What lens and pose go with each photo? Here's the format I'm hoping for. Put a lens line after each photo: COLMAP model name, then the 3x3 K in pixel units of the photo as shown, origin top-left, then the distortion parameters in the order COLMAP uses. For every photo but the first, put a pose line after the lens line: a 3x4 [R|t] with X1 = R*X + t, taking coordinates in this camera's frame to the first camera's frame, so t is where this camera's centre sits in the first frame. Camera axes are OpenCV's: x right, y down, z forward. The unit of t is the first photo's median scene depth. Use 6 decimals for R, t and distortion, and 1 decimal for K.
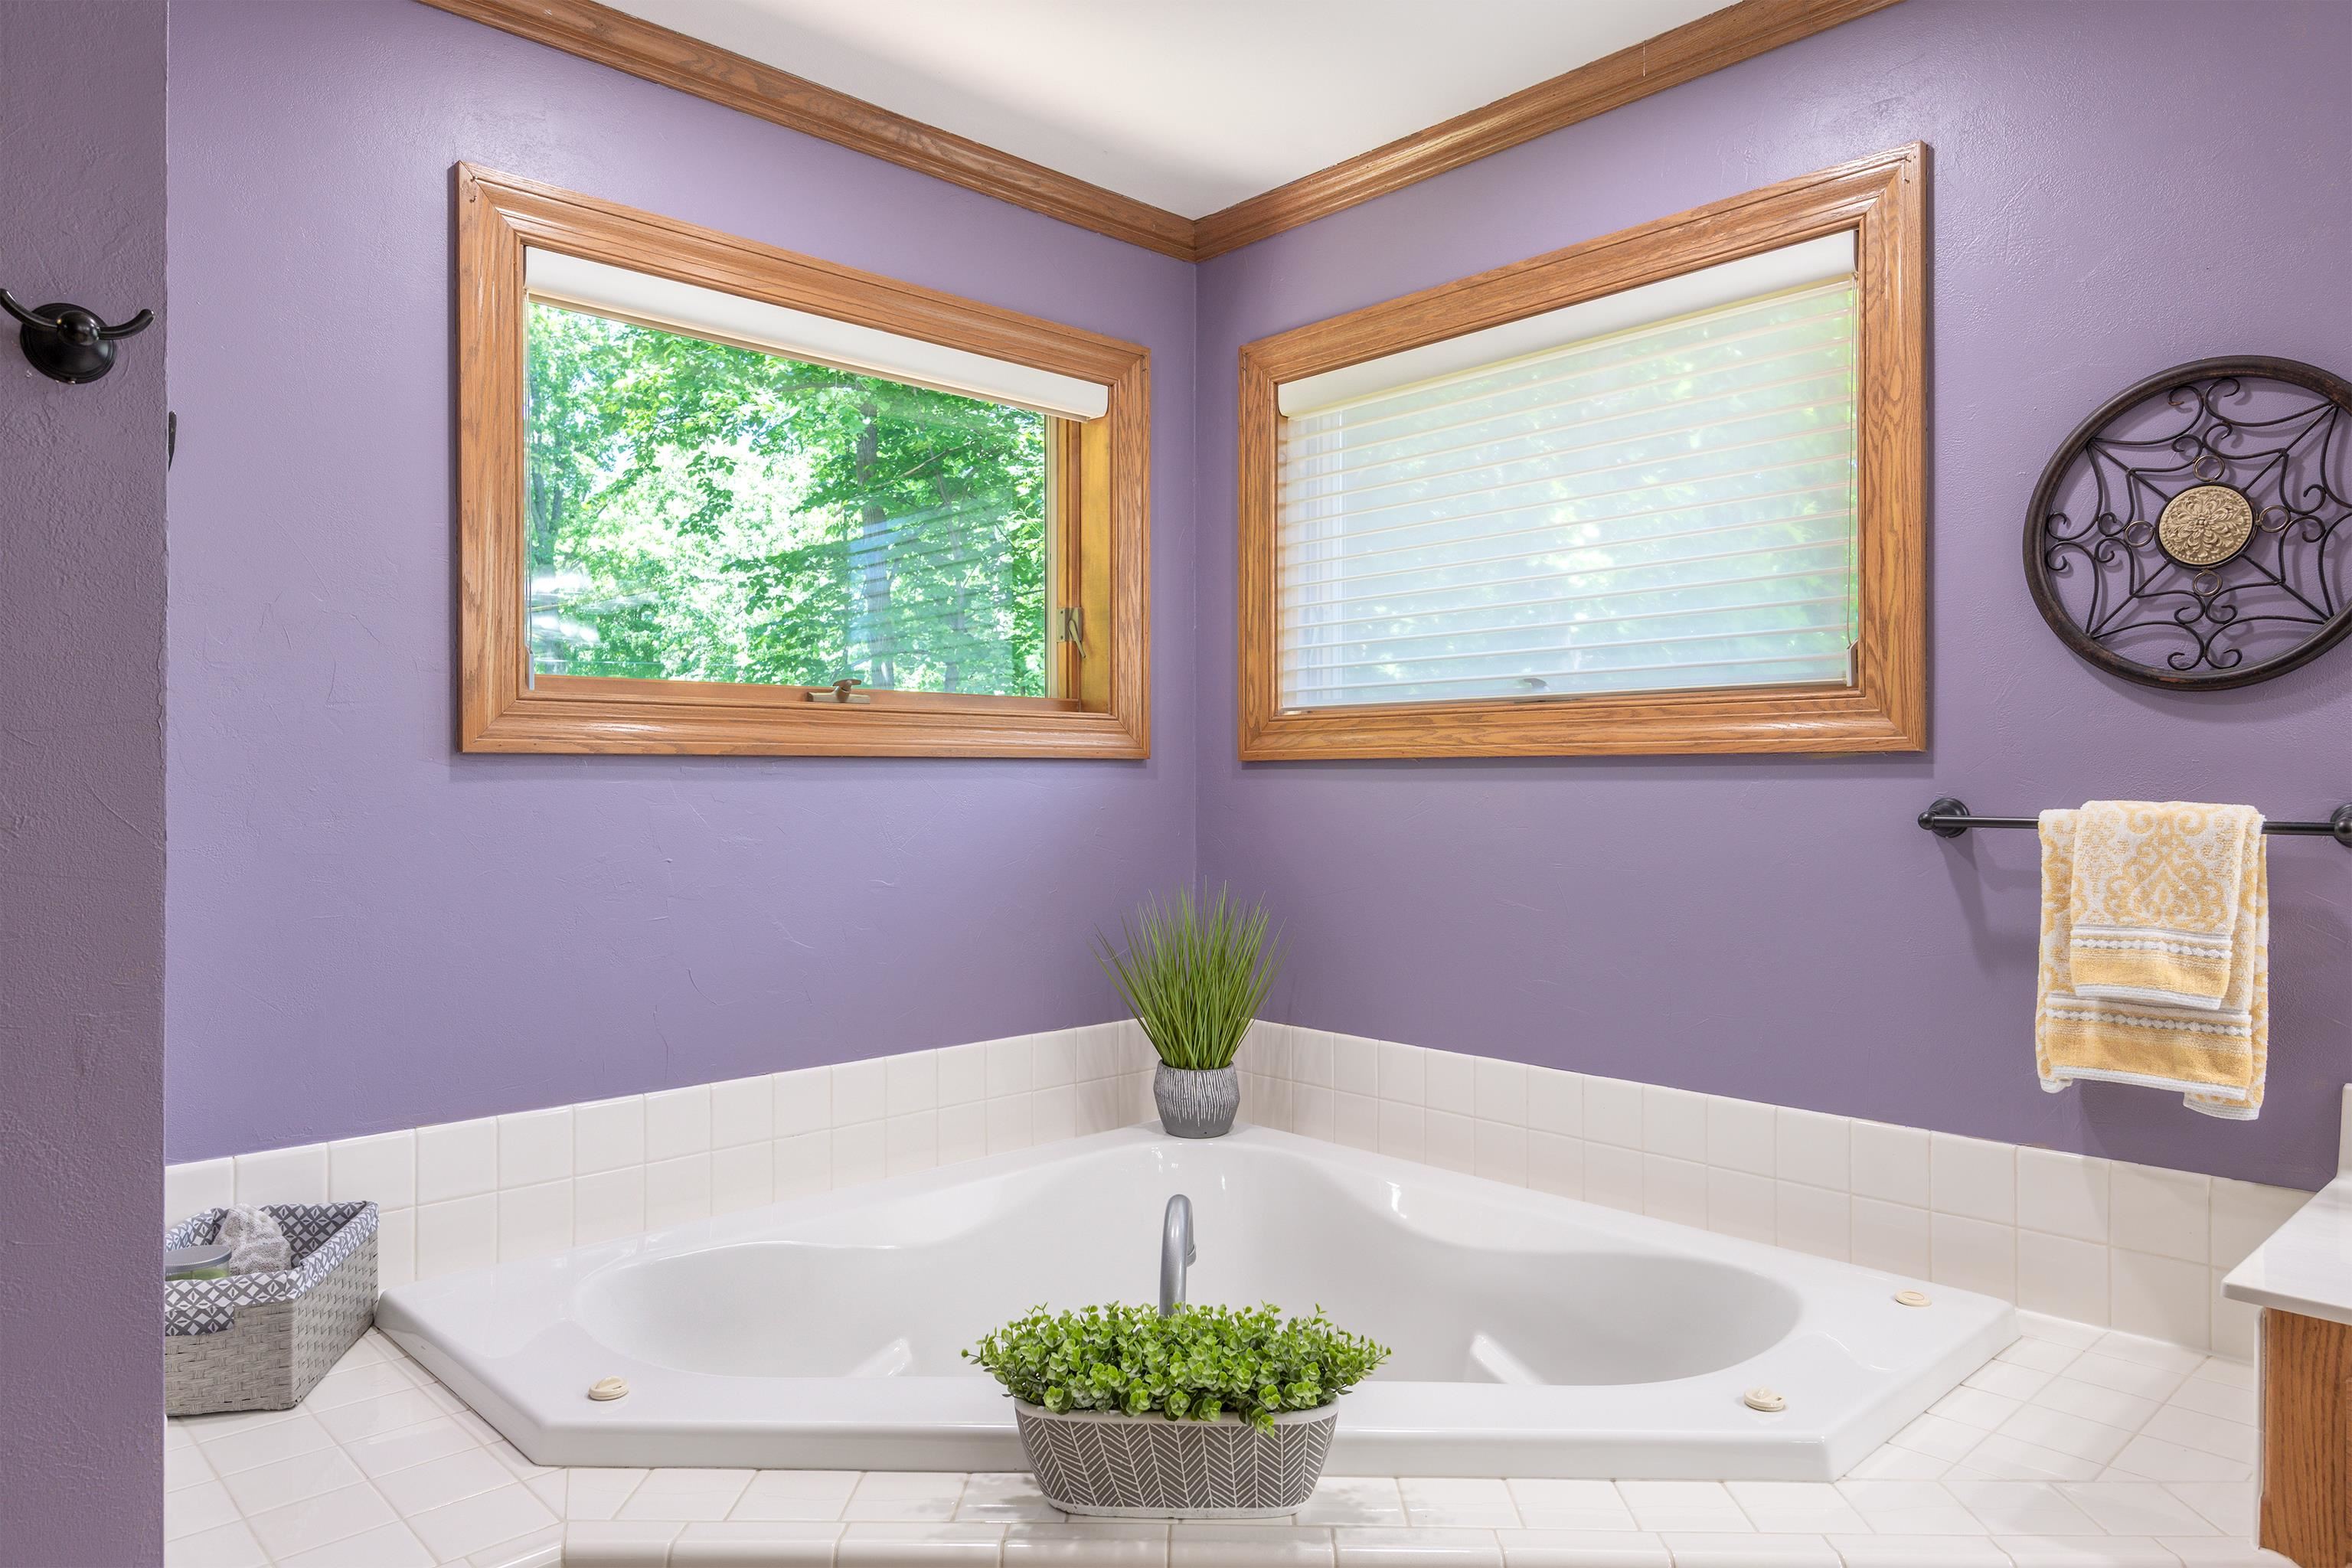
lens RADIAL K [[1471.3, 0, 1174.9], [0, 1471.3, 777.7], [0, 0, 1]] dist [0.039385, -0.033042]
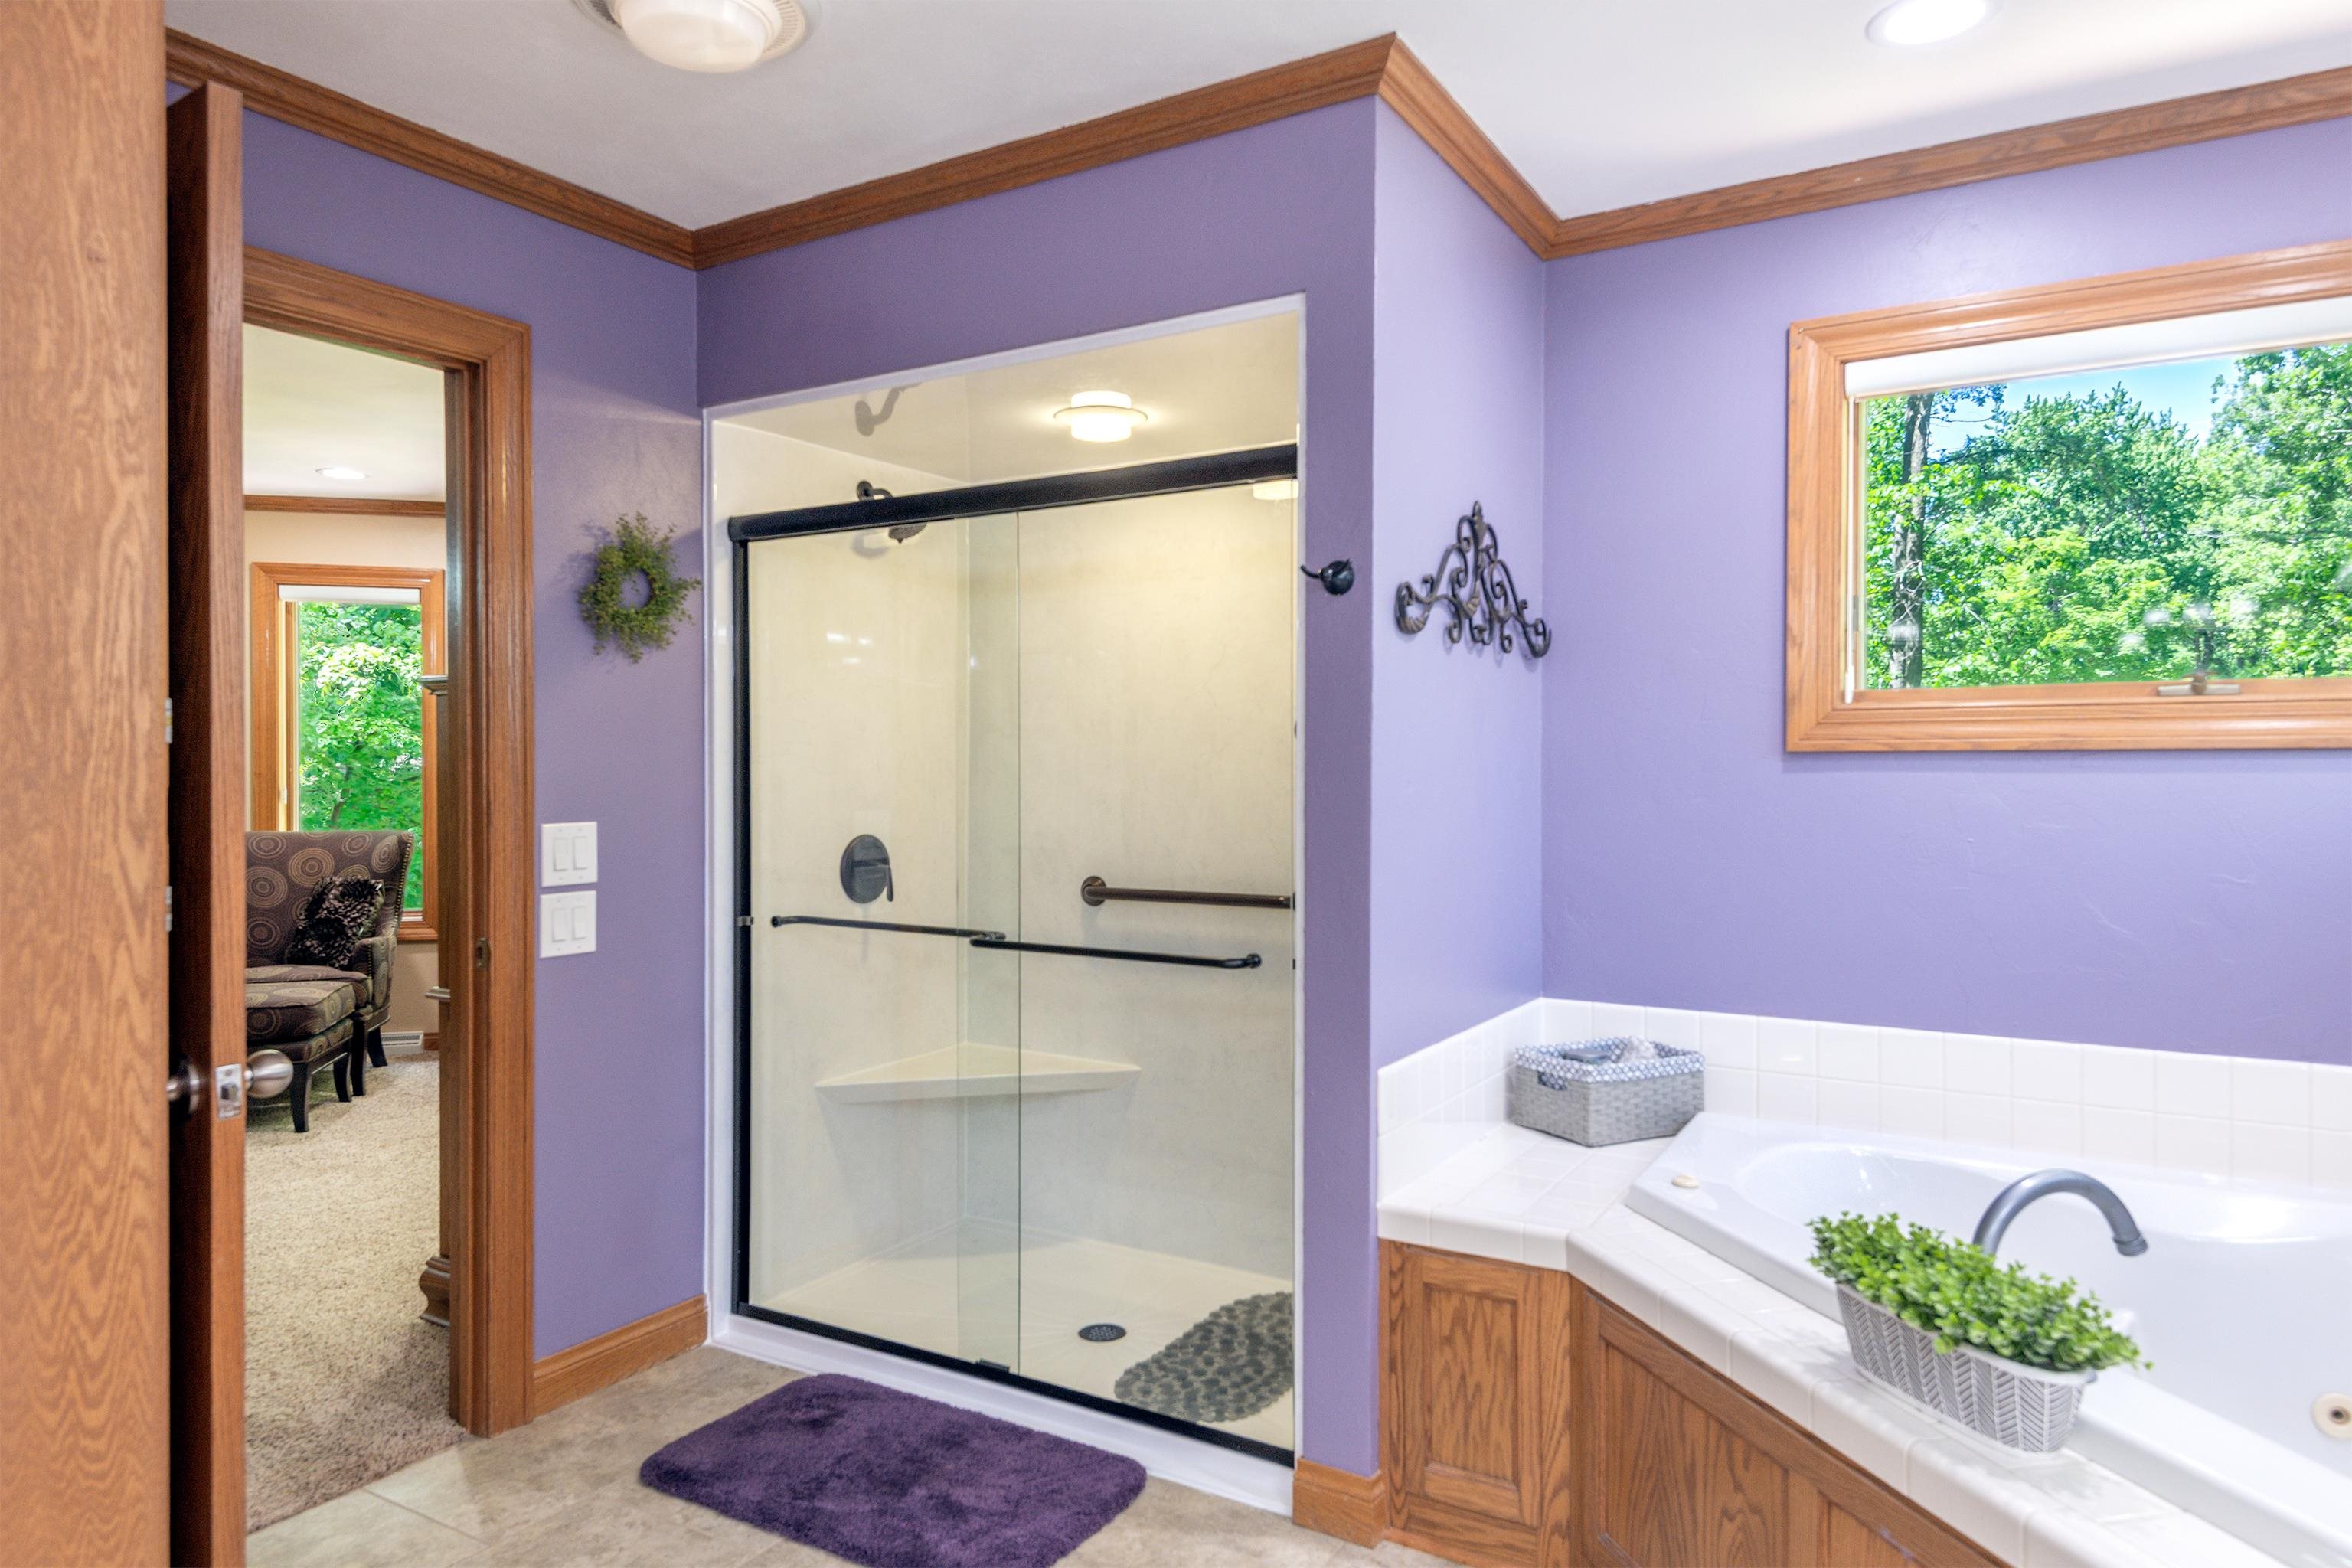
lens RADIAL K [[1471.3, 0, 1174.9], [0, 1471.3, 777.7], [0, 0, 1]] dist [0.039385, -0.033042]
pose [[0.248400, 0.009650, -0.968609, 0.842590], [0.000548, 0.999949, 0.010103, -0.008290], [0.968657, -0.003040, 0.248382, 0.128849]]
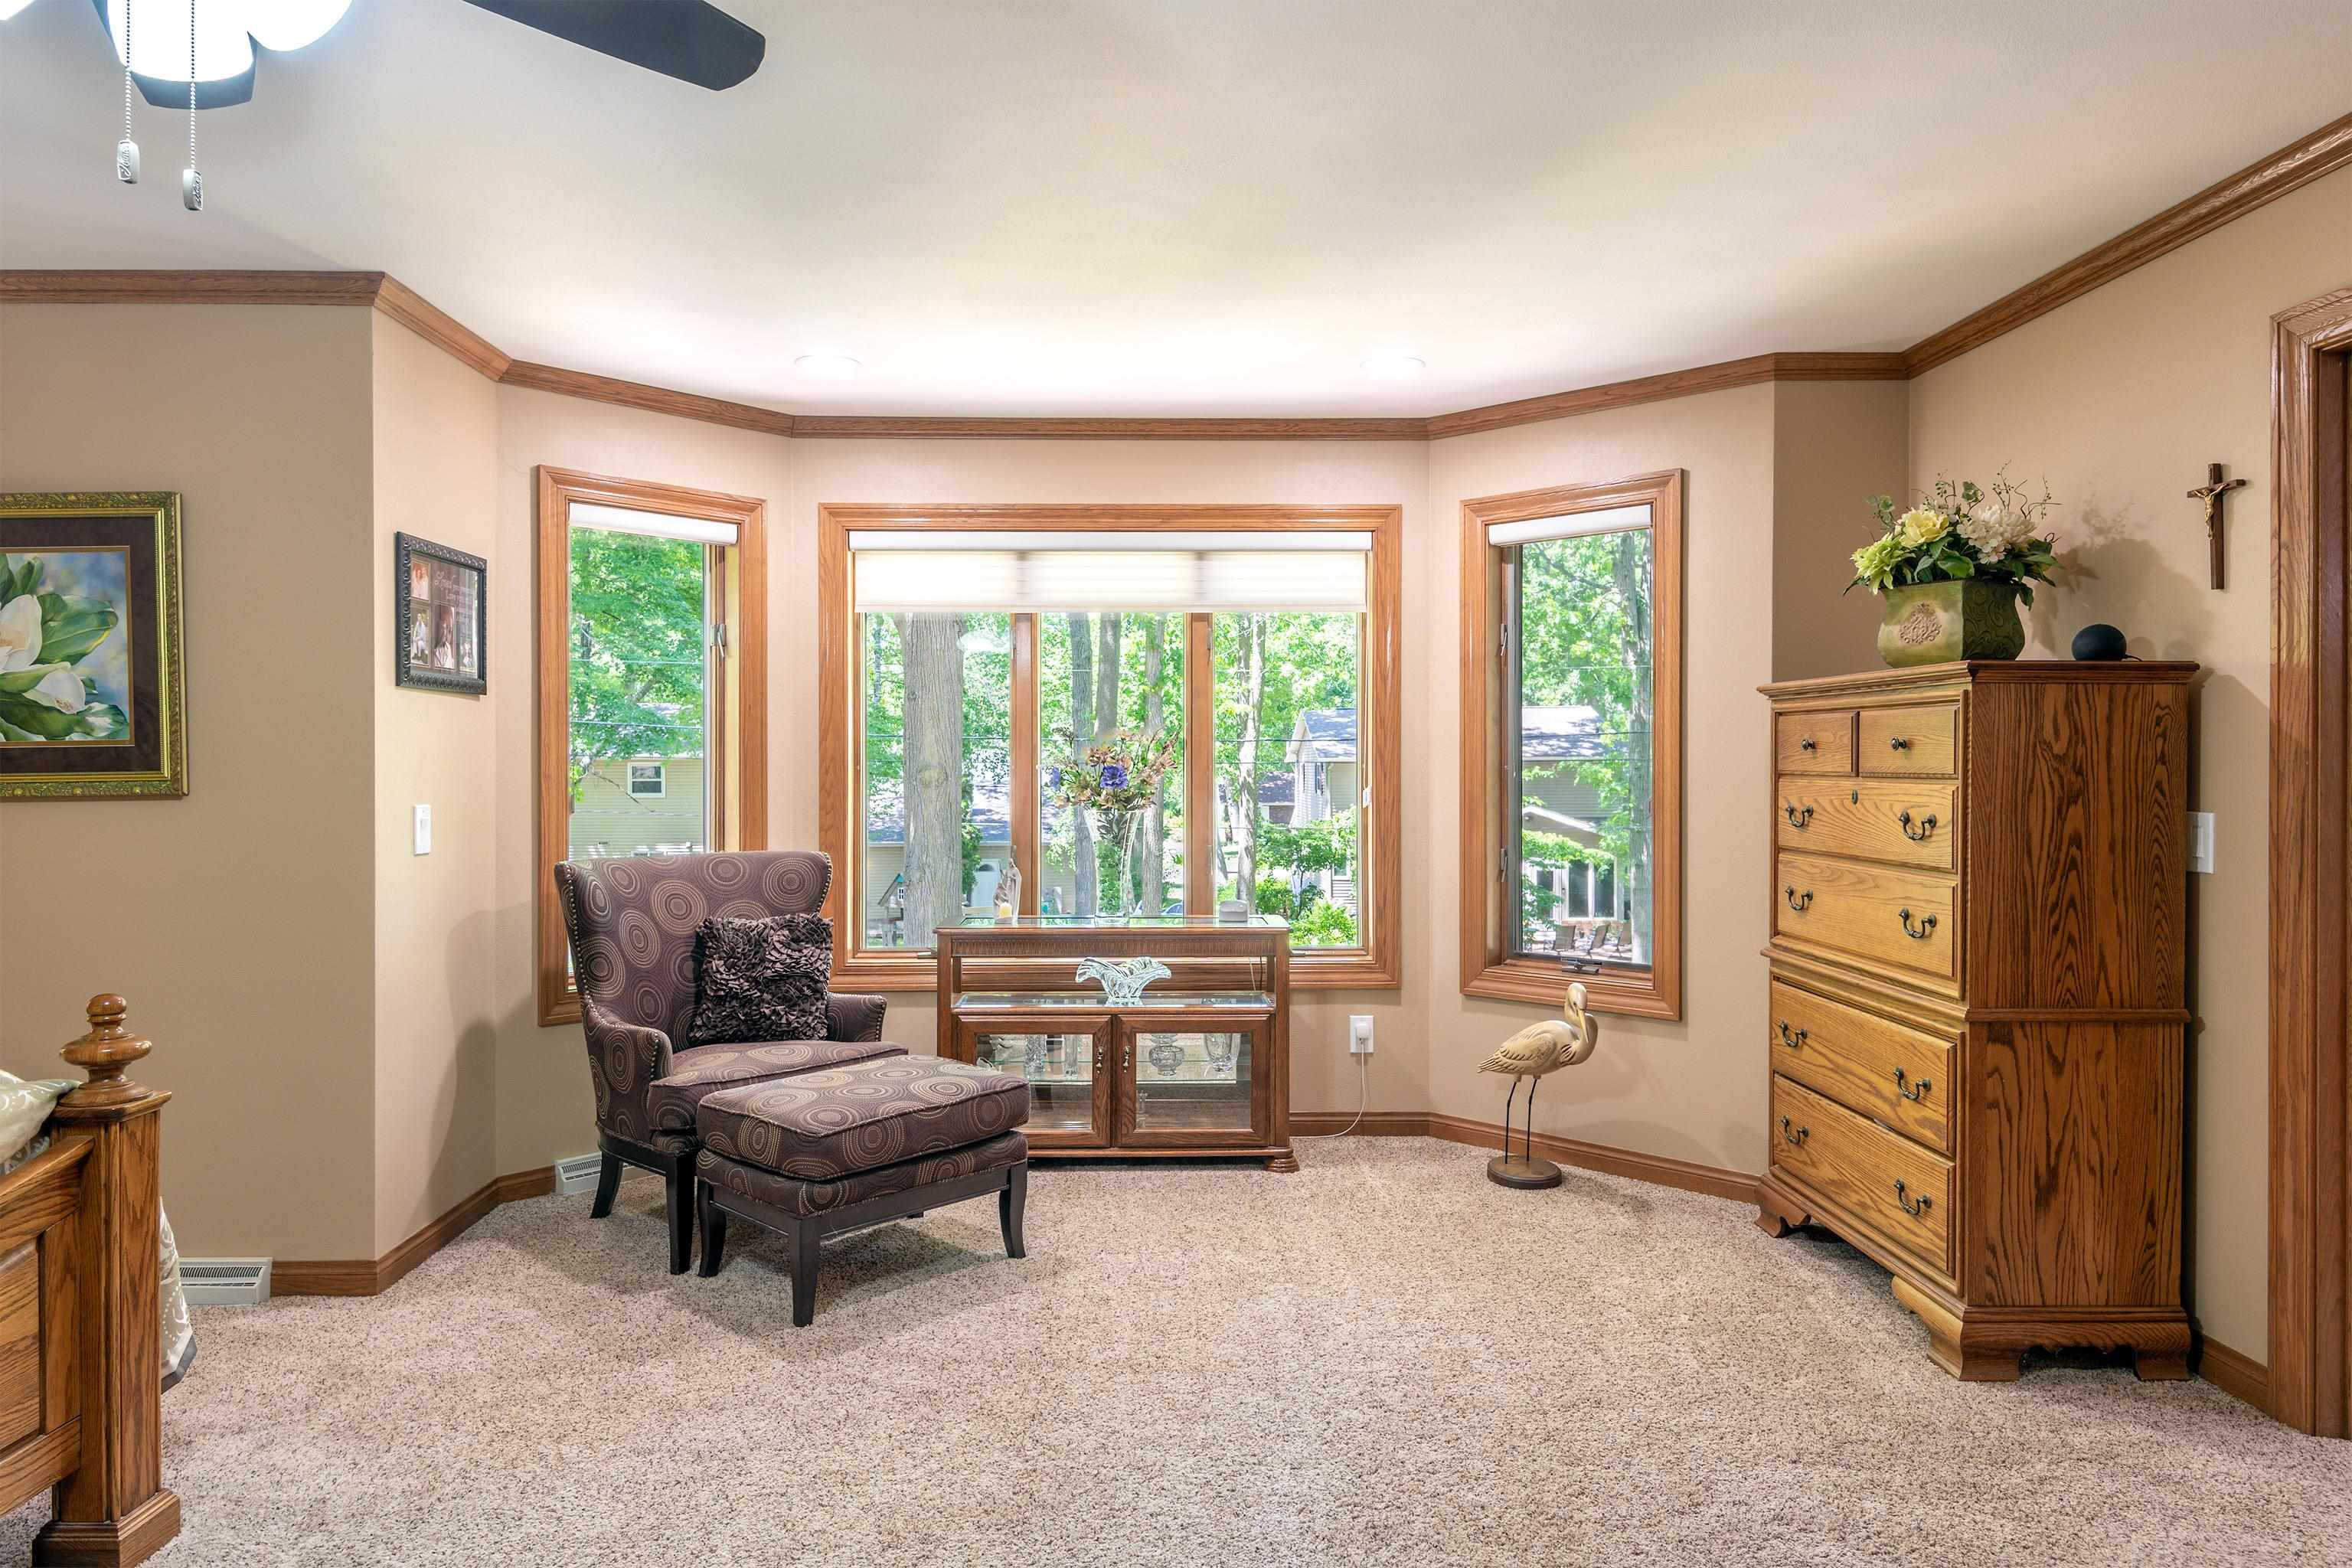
lens RADIAL K [[1445.2, 0, 1176.1], [0, 1445.2, 766.1], [0, 0, 1]] dist [0.038966, -0.034149]
pose [[0.739329, 0.001444, -0.673342, -0.739720], [0.001480, 0.999992, 0.003770, -0.005870], [0.673342, -0.003783, 0.739321, -2.115302]]
